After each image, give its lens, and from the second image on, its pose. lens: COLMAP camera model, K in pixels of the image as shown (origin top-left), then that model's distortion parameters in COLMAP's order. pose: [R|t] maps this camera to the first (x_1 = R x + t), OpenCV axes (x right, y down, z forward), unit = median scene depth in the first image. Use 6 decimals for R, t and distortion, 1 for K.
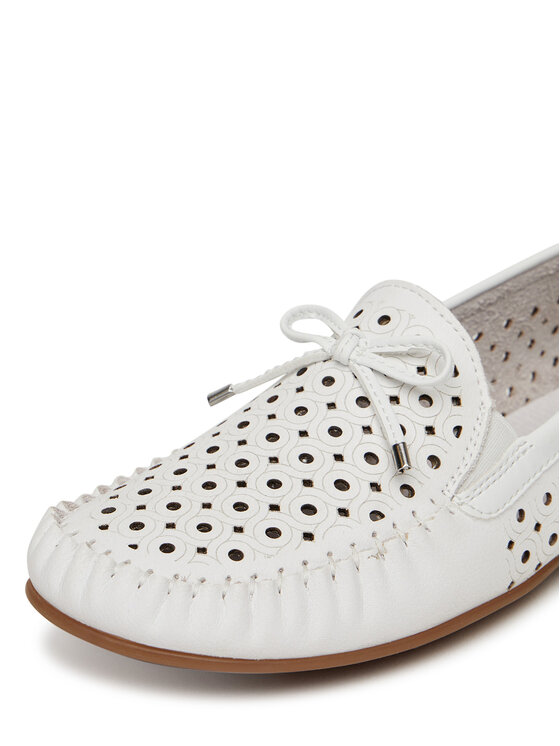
lens RADIAL K [[1469.7, 0, 280.0], [0, 1469.7, 373.0], [0, 0, 1]] dist [-0.242300, 0.041658]
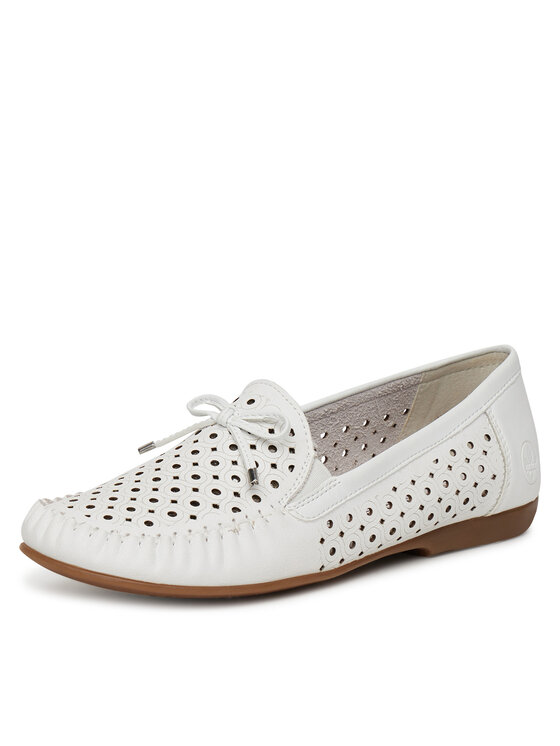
lens RADIAL K [[2194.4, 0, 280.0], [0, 2194.4, 373.0], [0, 0, 1]] dist [-0.653132, -0.055852]
pose [[0.998817, 0.048215, -0.006364, 0.119202], [-0.048505, 0.978132, -0.202250, 0.425723], [-0.003526, 0.202319, 0.979313, -1.381893]]
